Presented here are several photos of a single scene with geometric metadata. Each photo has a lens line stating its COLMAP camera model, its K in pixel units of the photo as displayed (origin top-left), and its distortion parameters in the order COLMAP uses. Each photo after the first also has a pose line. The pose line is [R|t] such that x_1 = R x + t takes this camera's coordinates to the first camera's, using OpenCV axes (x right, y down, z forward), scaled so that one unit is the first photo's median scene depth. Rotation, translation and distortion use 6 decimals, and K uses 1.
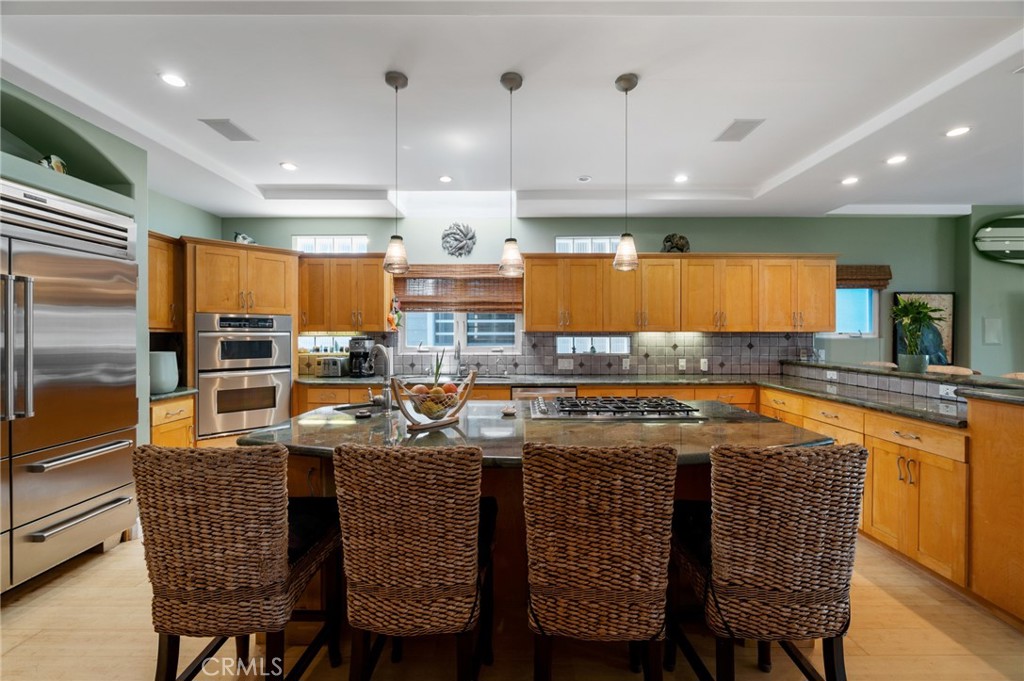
lens RADIAL K [[415.9, 0, 514.0], [0, 415.9, 336.2], [0, 0, 1]] dist [-0.001617, -0.000252]
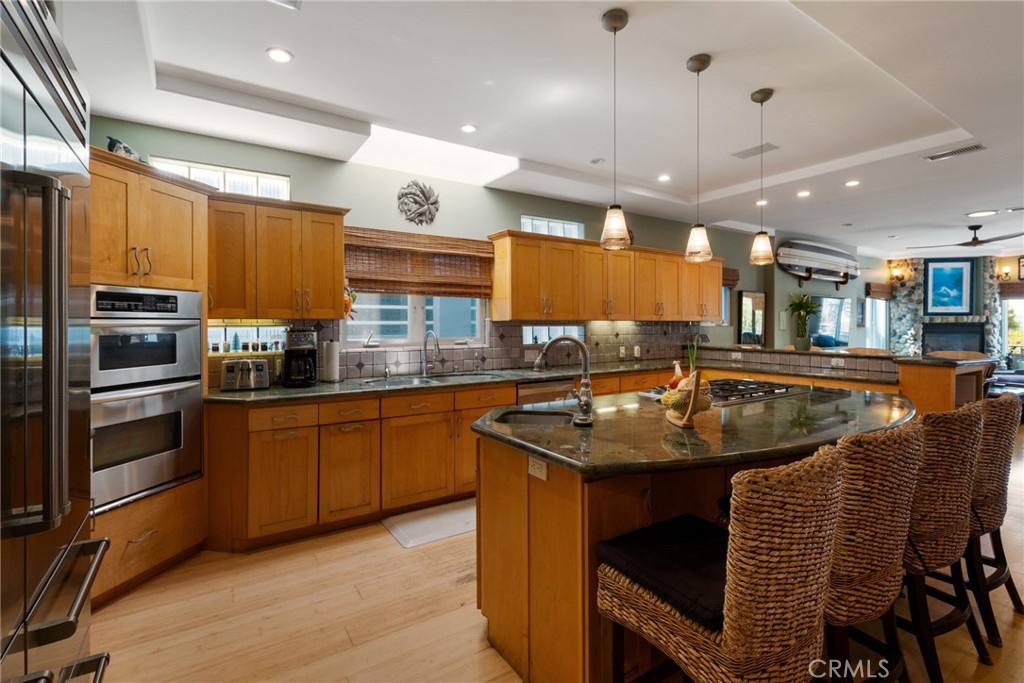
lens RADIAL K [[475.9, 0, 514.8], [0, 475.9, 327.9], [0, 0, 1]] dist [-0.000005, -0.000016]
pose [[0.831325, -0.006034, 0.555754, -0.488795], [0.004401, 0.999981, 0.004273, 0.001239], [-0.555770, -0.001106, 0.831336, 0.154633]]
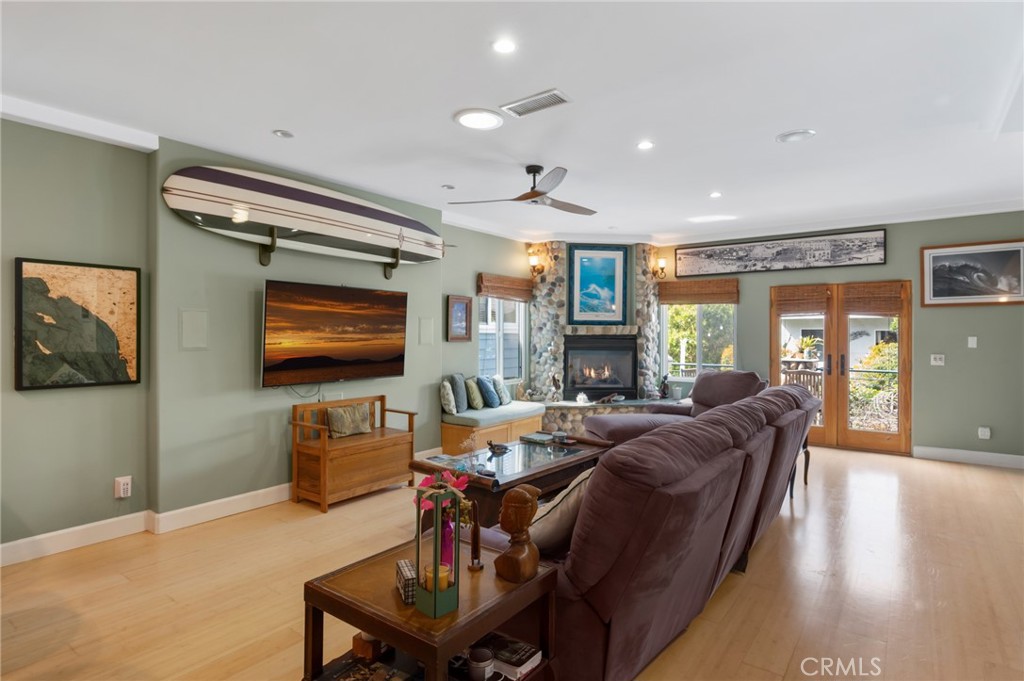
lens RADIAL K [[537.5, 0, 512.0], [0, 537.5, 340.5], [0, 0, 1]] dist [-0.000049, 0.000071]
pose [[0.591174, -0.008019, 0.806504, 0.746305], [0.000732, 0.999955, 0.009407, -0.002682], [-0.806544, -0.004971, 0.591153, 0.052977]]
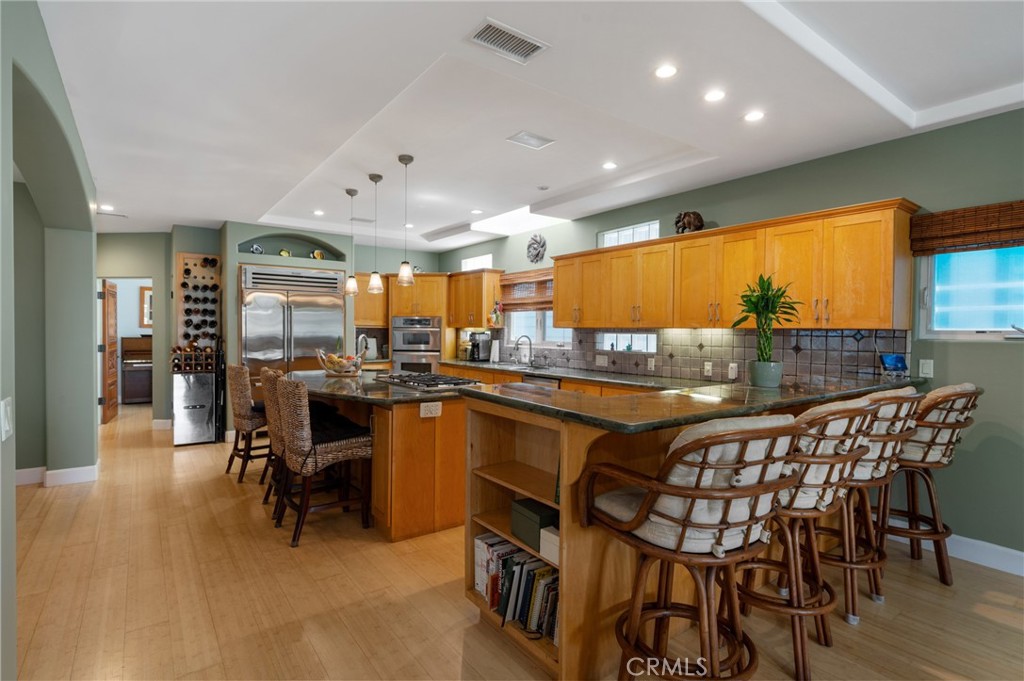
lens RADIAL K [[501.6, 0, 512.0], [0, 501.6, 340.5], [0, 0, 1]] dist [-0.000848, -0.000126]
pose [[0.597316, 0.020848, -0.801735, 0.961346], [-0.010914, 0.999781, 0.017867, -0.000085], [0.801932, -0.001922, 0.597413, 0.115158]]
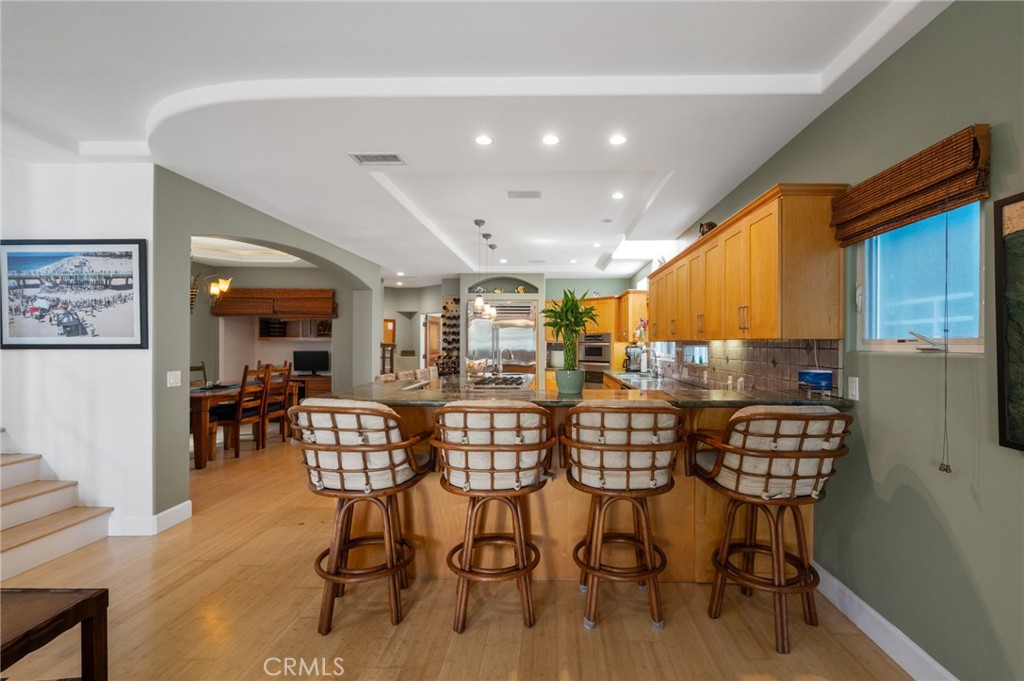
lens RADIAL K [[448.0, 0, 545.5], [0, 448.0, 344.0], [0, 0, 1]] dist [-0.000514, -0.000056]
pose [[-0.009519, -0.001095, -0.999954, 1.240113], [-0.007578, 0.999971, -0.001023, -0.000307], [0.999926, 0.007568, -0.009527, 0.670581]]
